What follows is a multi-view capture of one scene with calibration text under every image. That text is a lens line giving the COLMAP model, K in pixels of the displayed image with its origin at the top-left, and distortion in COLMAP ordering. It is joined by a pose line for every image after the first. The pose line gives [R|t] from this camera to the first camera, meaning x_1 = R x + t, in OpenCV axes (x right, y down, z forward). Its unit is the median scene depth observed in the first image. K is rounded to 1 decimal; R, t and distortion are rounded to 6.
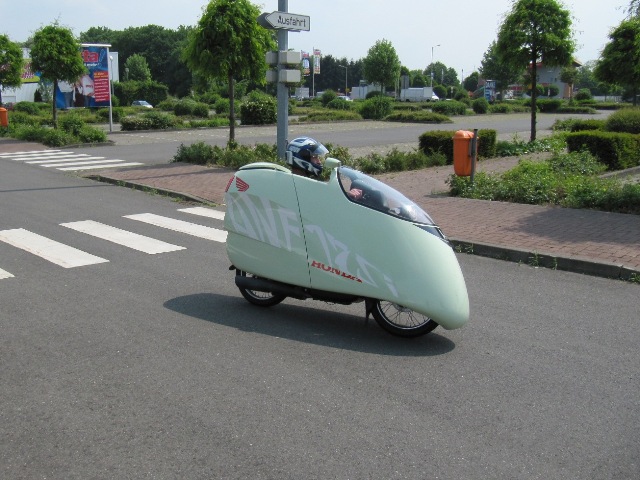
lens RADIAL K [[627.1, 0, 321.7], [0, 627.1, 238.1], [0, 0, 1]] dist [-0.054971, 0.000000]
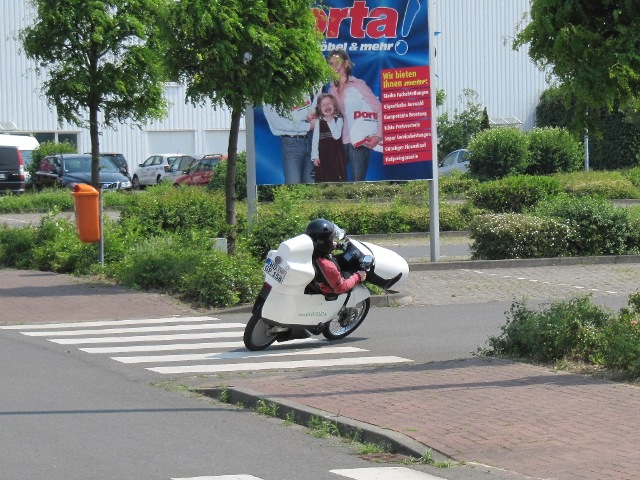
lens RADIAL K [[1753.4, 0, 319.2], [0, 1753.4, 241.0], [0, 0, 1]] dist [0.200536, 0.000000]
pose [[0.966673, -0.000861, -0.256013, -0.153090], [-0.045680, 0.983367, -0.175790, -0.025971], [0.251906, 0.181626, 0.950555, 0.156583]]
